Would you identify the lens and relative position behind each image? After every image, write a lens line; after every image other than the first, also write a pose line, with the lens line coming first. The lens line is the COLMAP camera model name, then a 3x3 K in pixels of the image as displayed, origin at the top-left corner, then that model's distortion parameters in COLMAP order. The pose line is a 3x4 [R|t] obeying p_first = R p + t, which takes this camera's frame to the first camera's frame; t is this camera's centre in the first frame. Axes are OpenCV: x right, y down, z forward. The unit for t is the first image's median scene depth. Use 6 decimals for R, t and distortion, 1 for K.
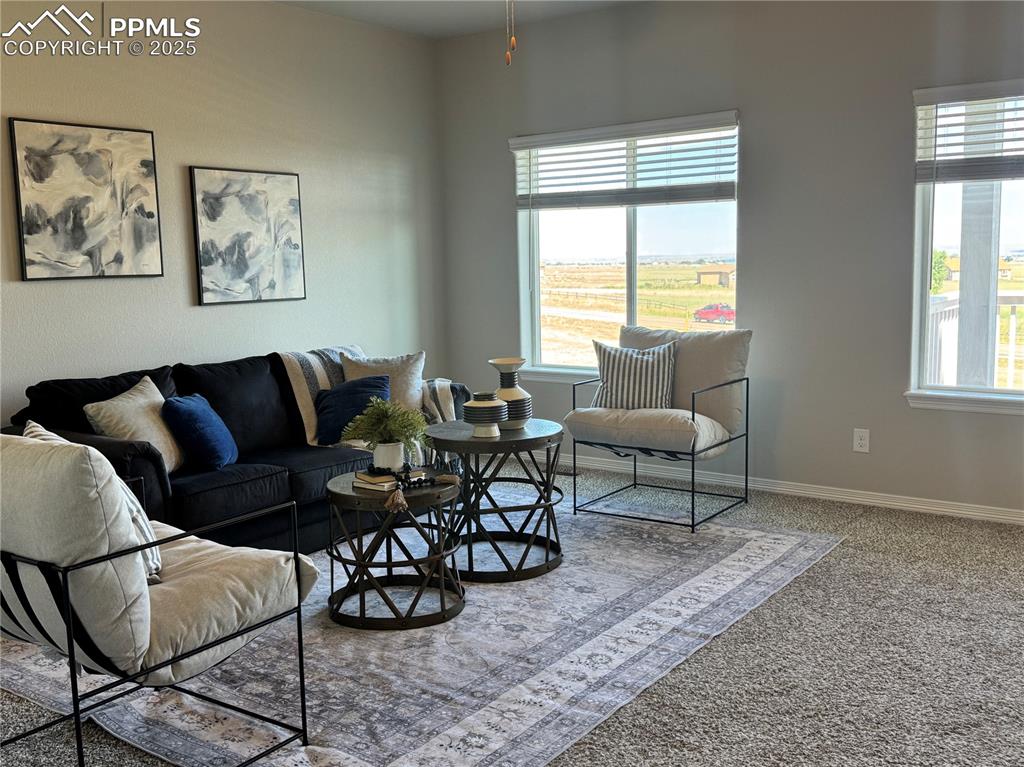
lens RADIAL K [[1002.9, 0, 517.5], [0, 1002.9, 383.8], [0, 0, 1]] dist [0.190543, -0.434744]
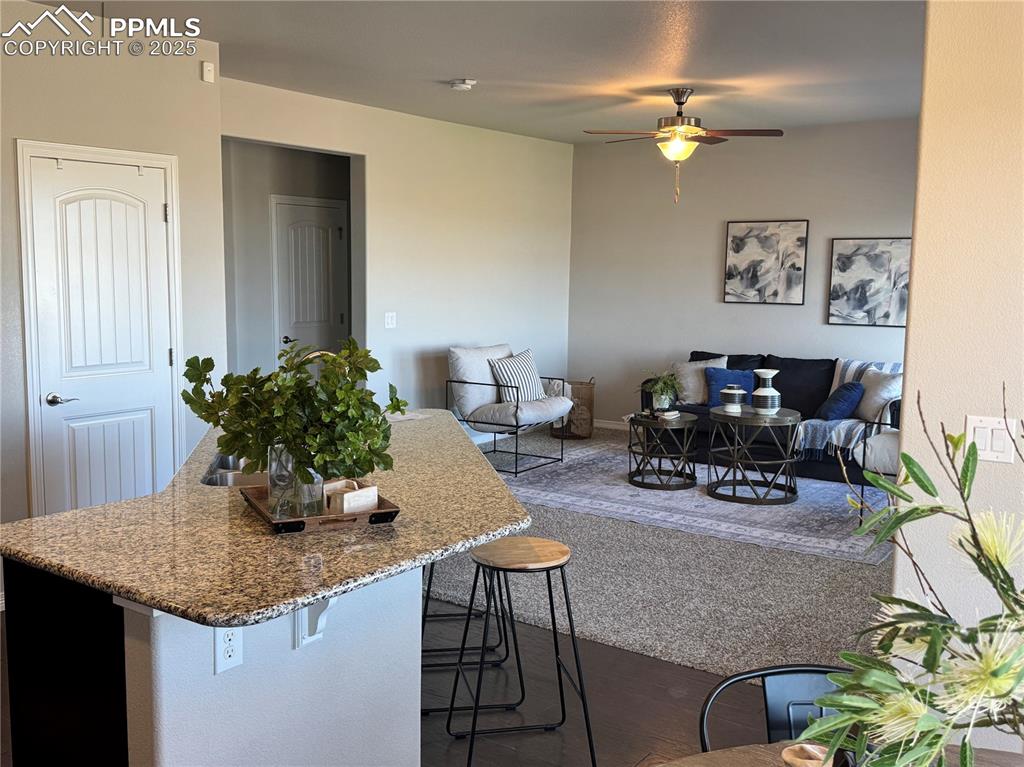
lens RADIAL K [[1002.9, 0, 517.5], [0, 1002.9, 383.8], [0, 0, 1]] dist [0.190543, -0.434744]
pose [[0.023506, 0.138807, -0.990040, 1.420882], [-0.139782, 0.981042, 0.134227, -0.146537], [0.989903, 0.135235, 0.042463, 0.511501]]
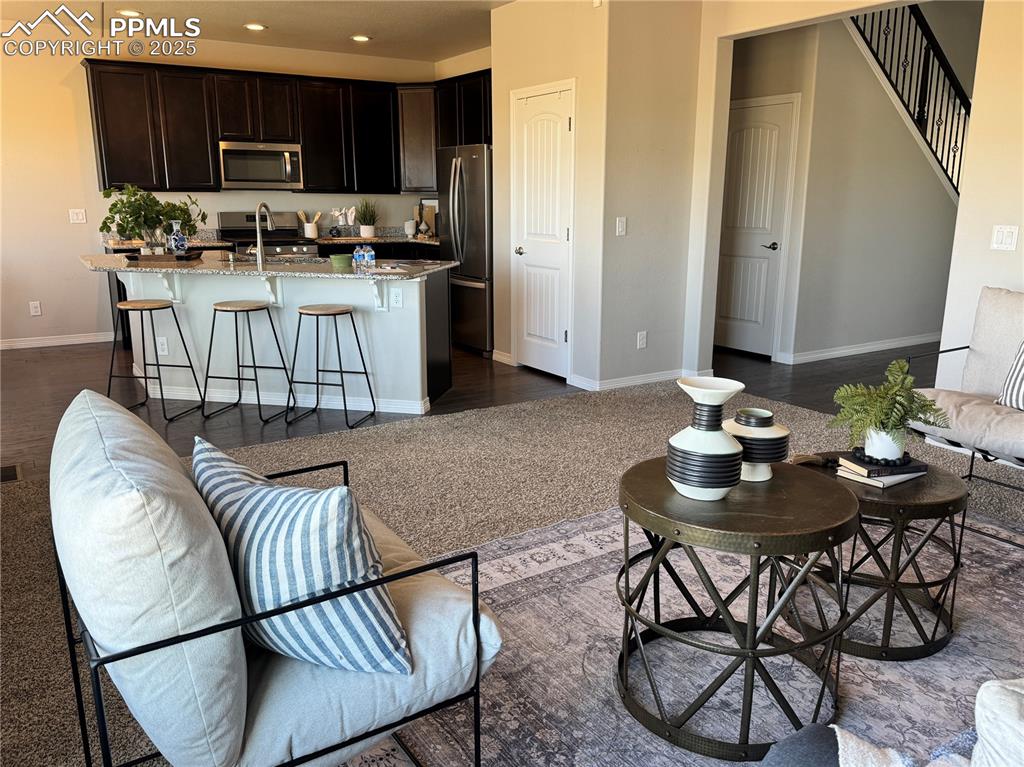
lens RADIAL K [[809.0, 0, 512.0], [0, 809.0, 383.5], [0, 0, 1]] dist [0.114616, -0.189924]
pose [[-0.929167, -0.063143, 0.364228, -0.069286], [0.067043, 0.940178, 0.334021, -0.174451], [-0.363530, 0.334780, -0.869349, 1.341796]]
